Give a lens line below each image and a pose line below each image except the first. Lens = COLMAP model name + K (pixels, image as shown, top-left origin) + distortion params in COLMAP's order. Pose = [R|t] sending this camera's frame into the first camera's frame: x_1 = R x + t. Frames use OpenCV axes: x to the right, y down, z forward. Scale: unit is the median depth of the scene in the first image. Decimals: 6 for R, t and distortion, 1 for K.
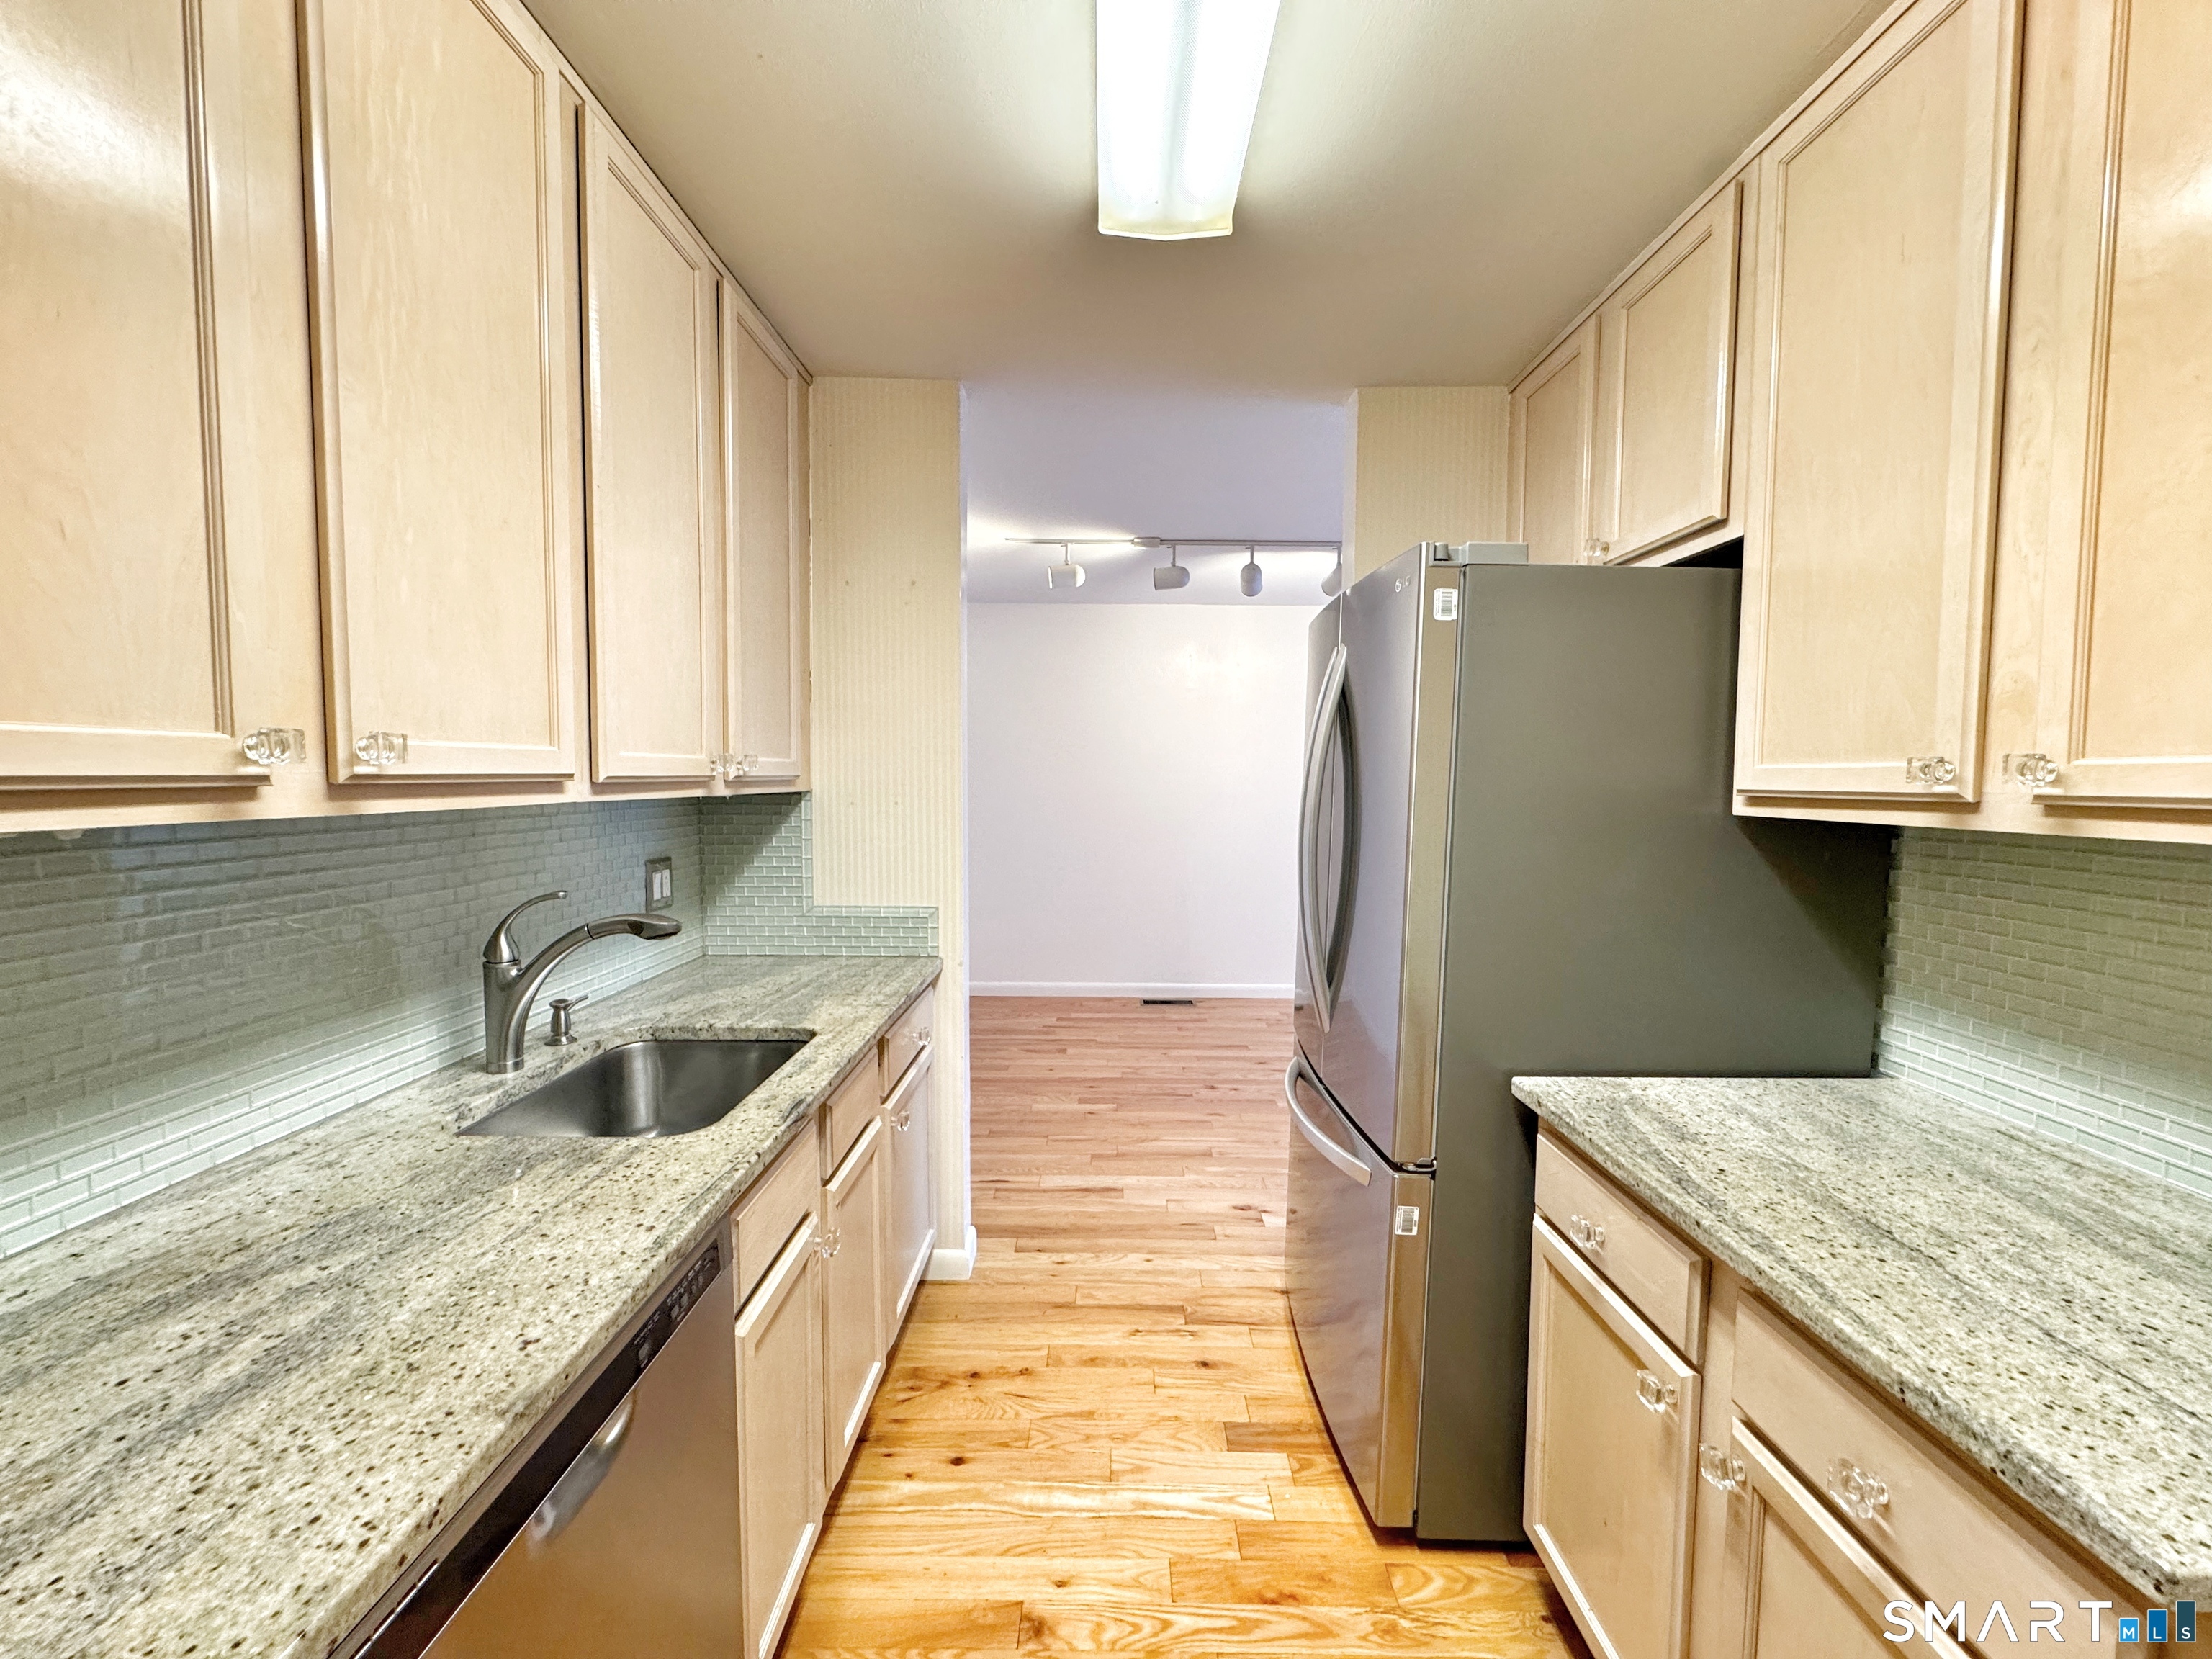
lens RADIAL K [[885.4, 0, 1112.3], [0, 885.4, 833.0], [0, 0, 1]] dist [-0.001479, 0.000112]
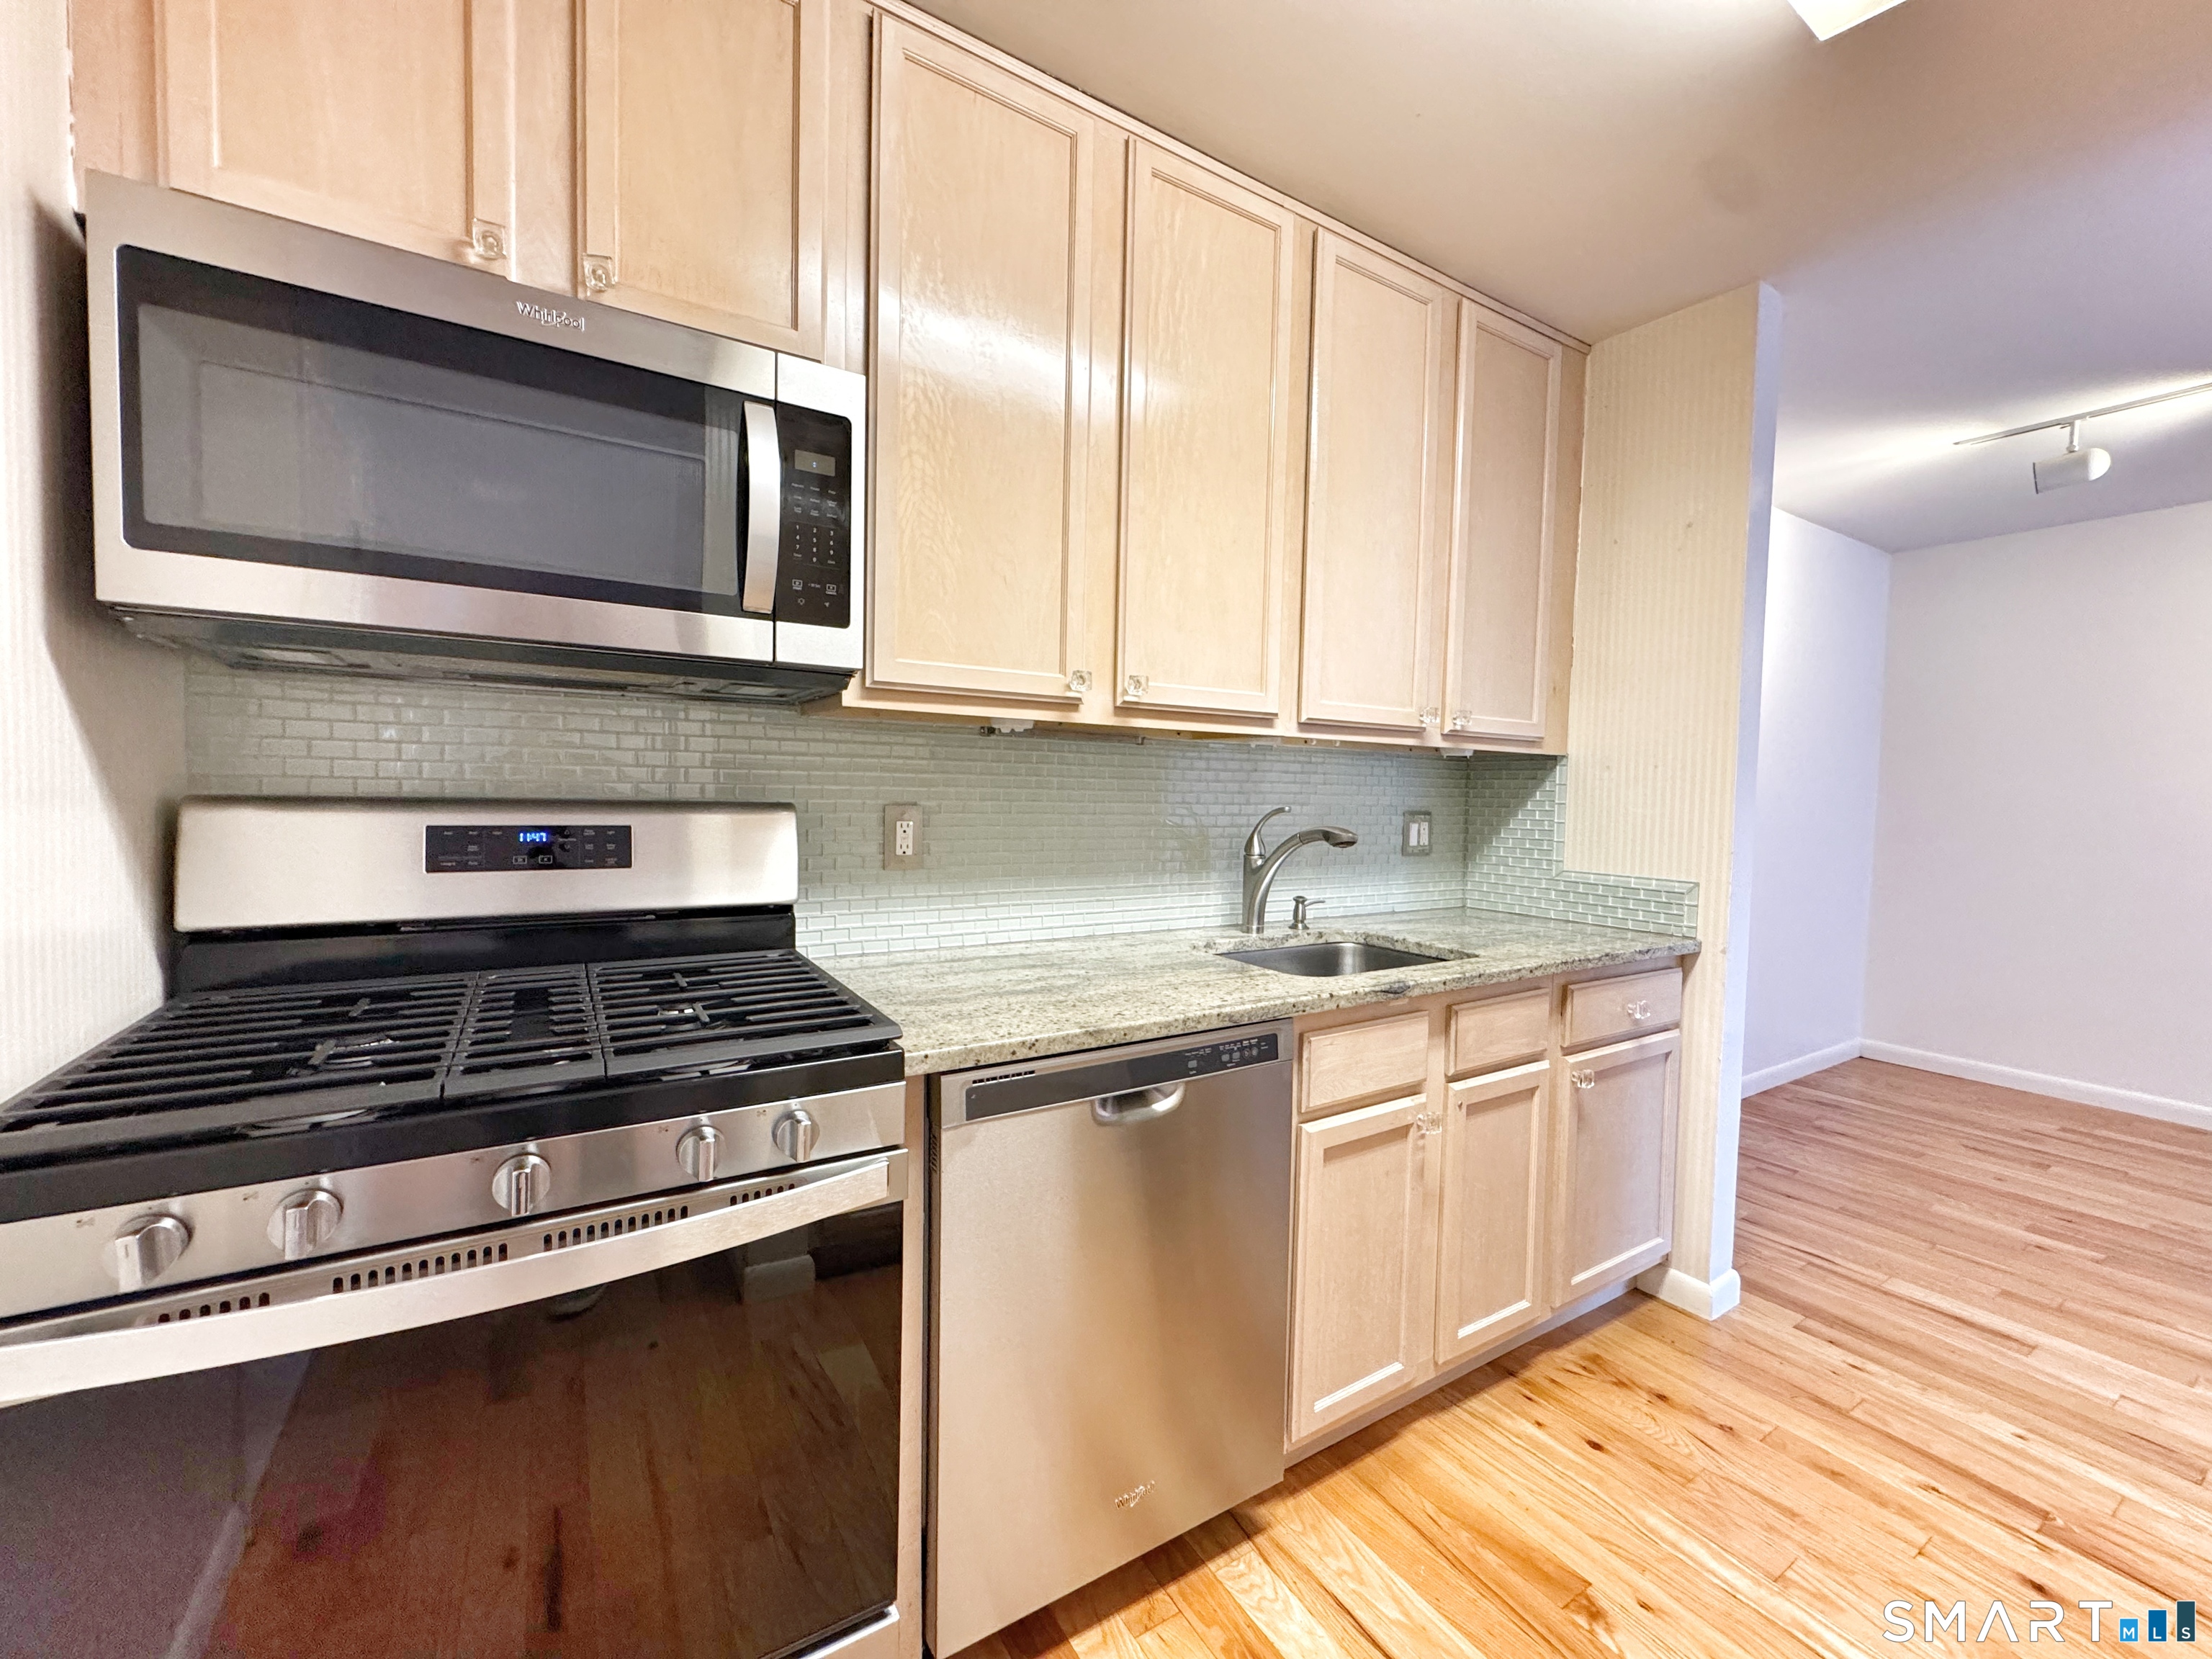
lens RADIAL K [[888.8, 0, 1103.7], [0, 888.8, 833.9], [0, 0, 1]] dist [-0.001043, -0.000125]
pose [[0.533077, 0.045159, -0.844860, 0.302133], [-0.072514, 0.997339, 0.007555, 0.091172], [0.842953, 0.057237, 0.534933, 0.020090]]
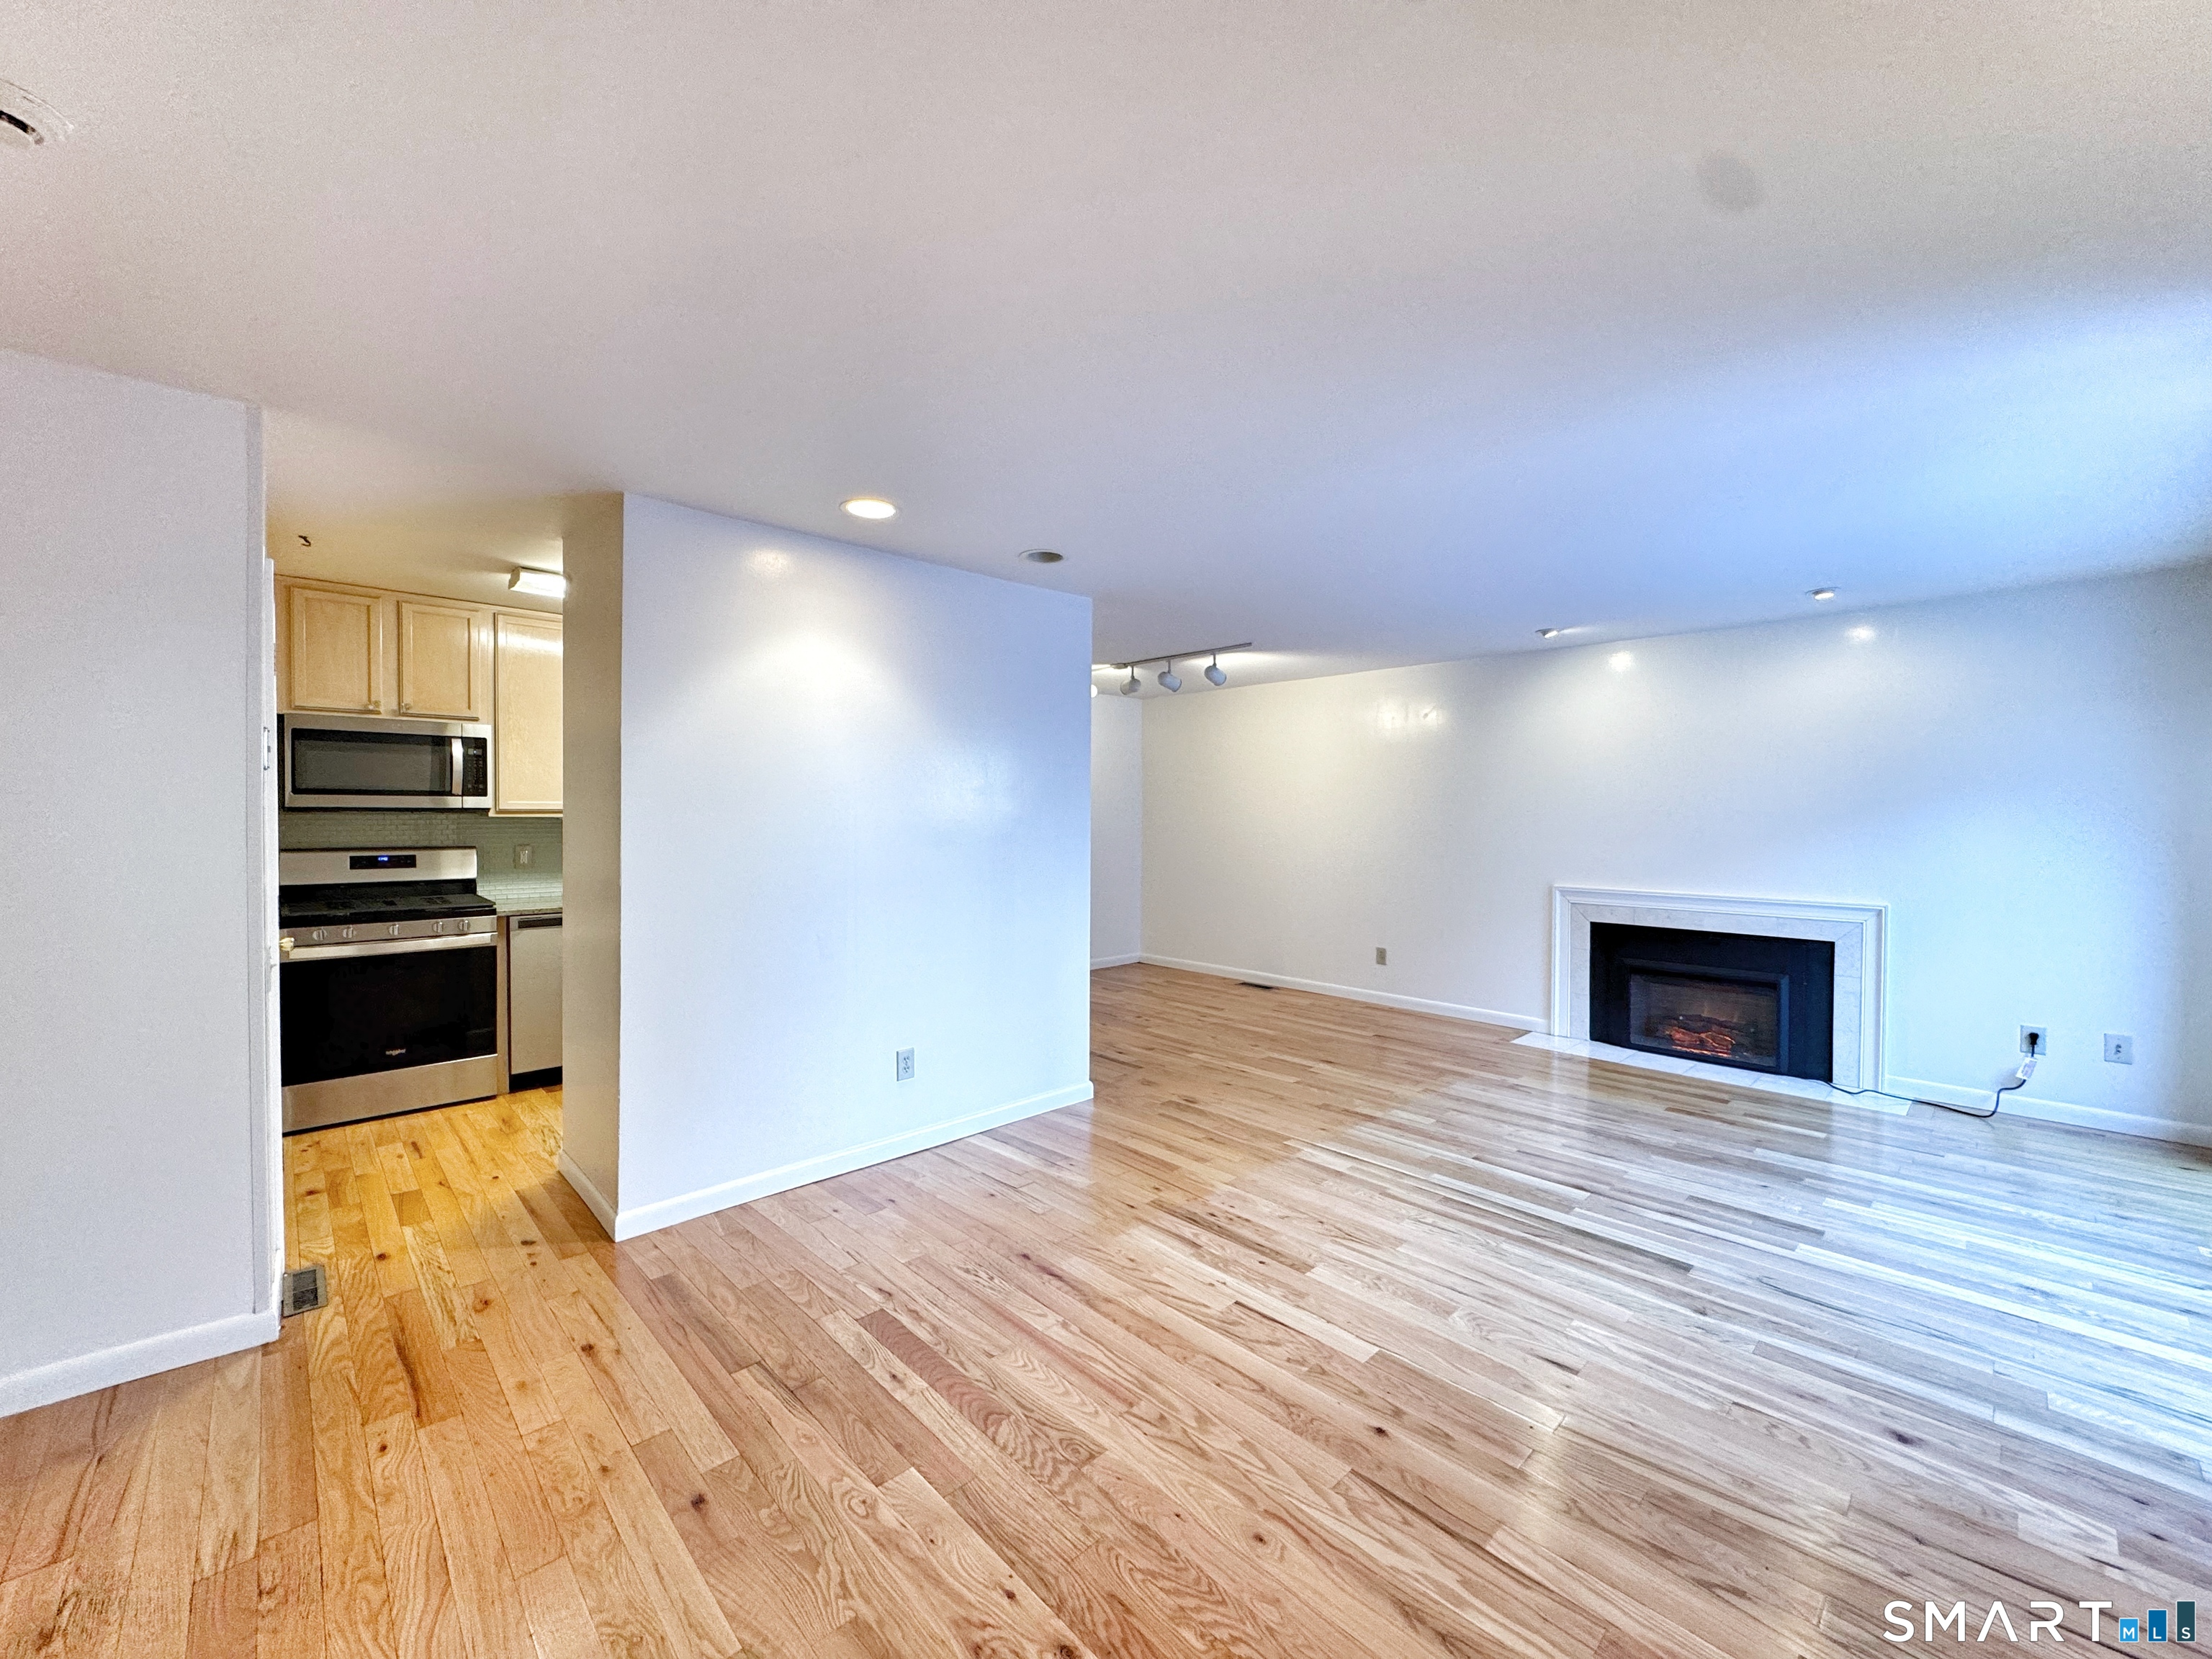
lens RADIAL K [[885.4, 0, 1112.3], [0, 885.4, 833.0], [0, 0, 1]] dist [-0.001479, 0.000112]
pose [[0.691256, 0.009470, -0.722548, 2.858680], [-0.045879, 0.998472, -0.030806, 0.040307], [0.721152, 0.054445, 0.690634, -0.253257]]
